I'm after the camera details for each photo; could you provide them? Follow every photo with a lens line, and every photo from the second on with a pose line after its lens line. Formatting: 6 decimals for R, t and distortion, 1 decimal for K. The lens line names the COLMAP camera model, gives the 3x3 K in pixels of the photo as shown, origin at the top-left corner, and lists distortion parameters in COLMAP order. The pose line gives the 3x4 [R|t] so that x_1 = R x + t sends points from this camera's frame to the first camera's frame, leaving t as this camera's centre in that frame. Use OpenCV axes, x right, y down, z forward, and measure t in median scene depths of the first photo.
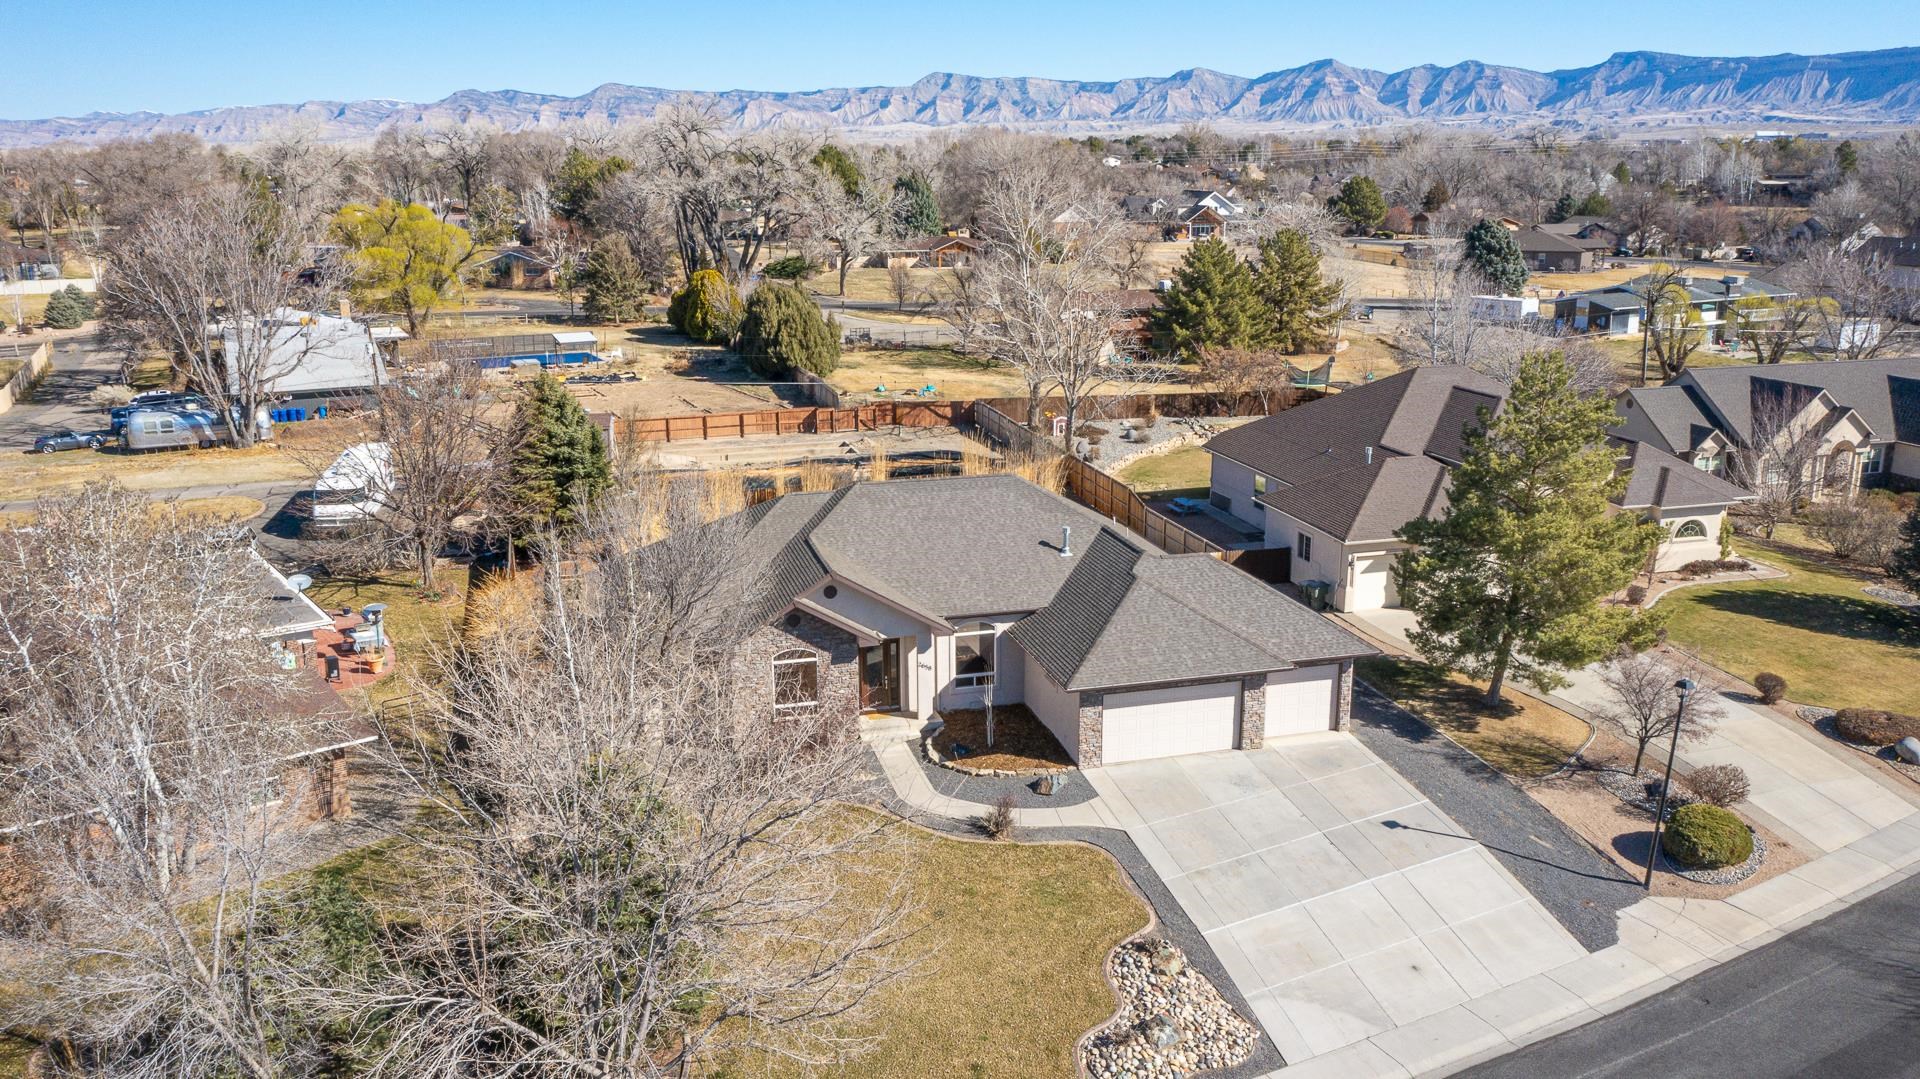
lens RADIAL K [[1492.2, 0, 958.7], [0, 1492.2, 544.4], [0, 0, 1]] dist [-0.008752, -0.001380]
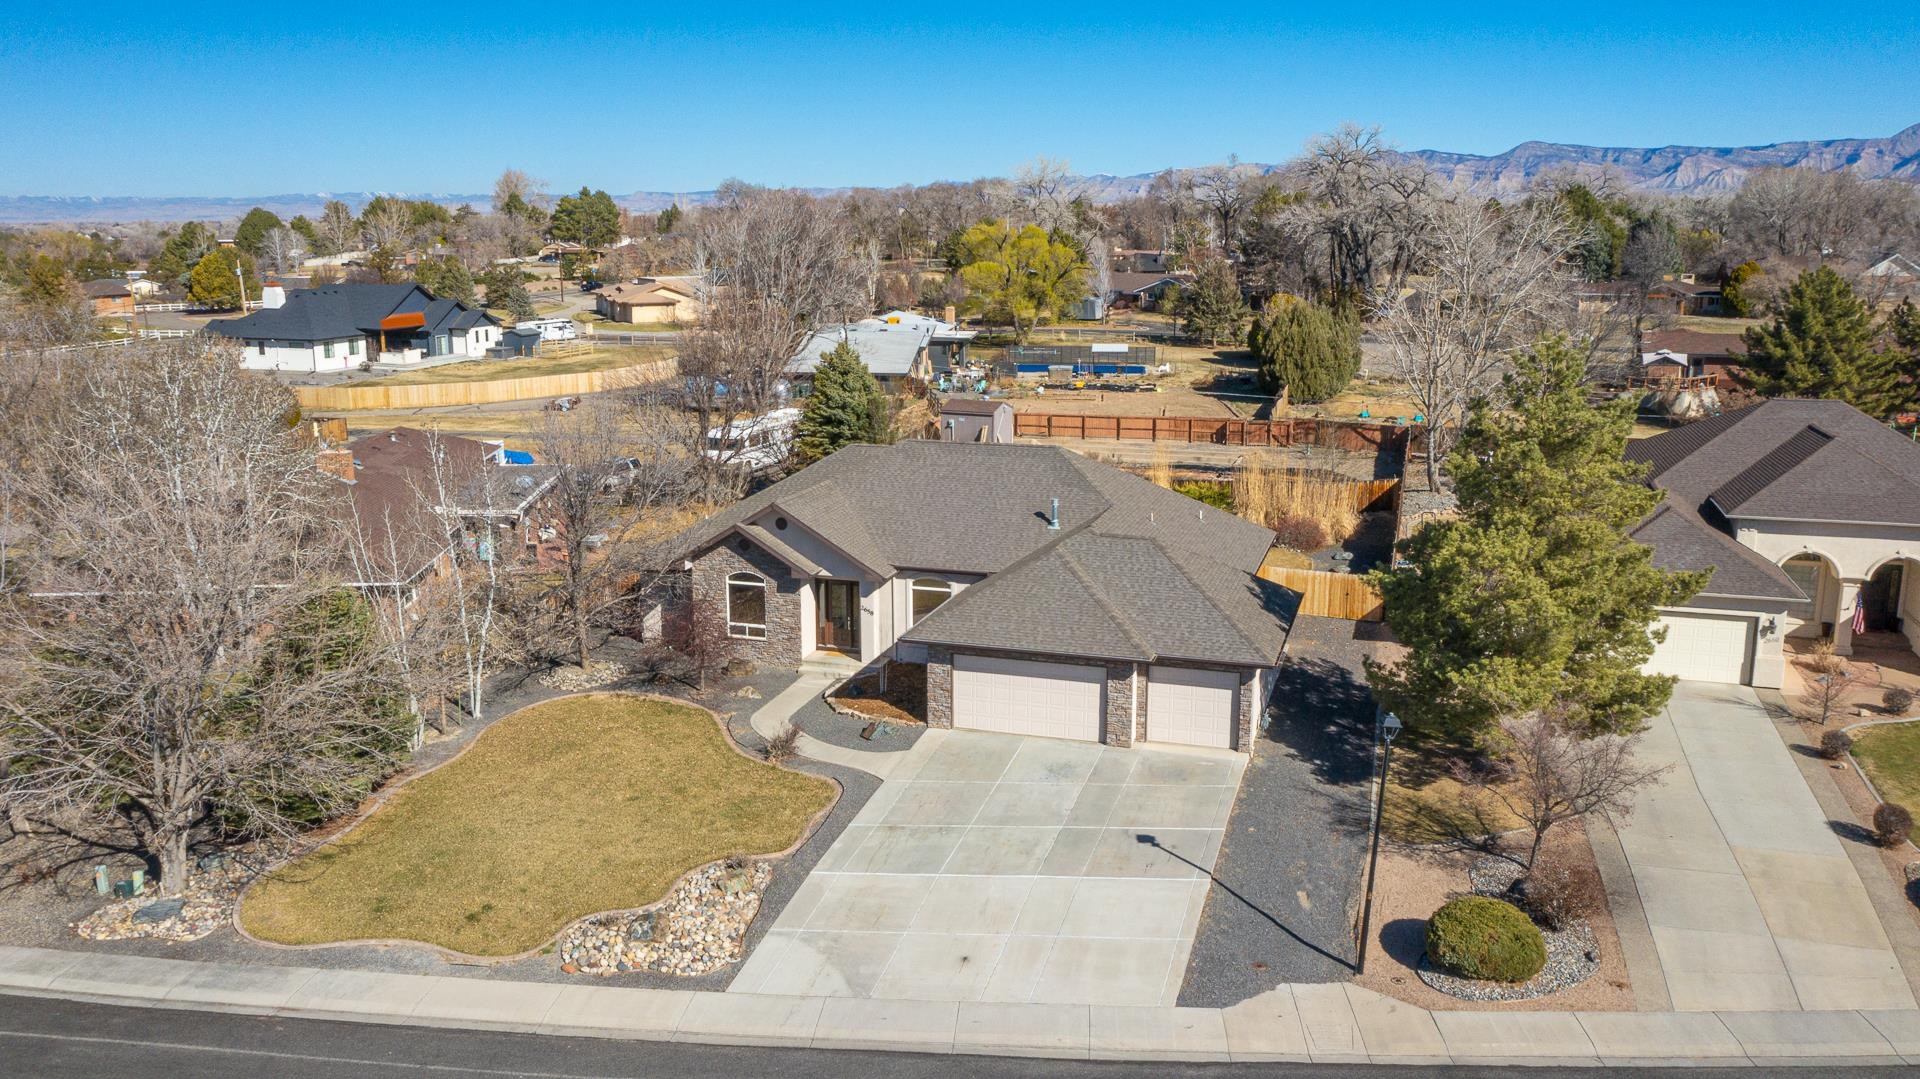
lens RADIAL K [[1492.2, 0, 958.7], [0, 1492.2, 544.4], [0, 0, 1]] dist [-0.008752, -0.001380]
pose [[0.839542, 0.120236, -0.529824, 0.553181], [-0.139986, 0.990149, 0.002883, 0.024233], [0.524951, 0.071747, 0.848103, 0.155772]]
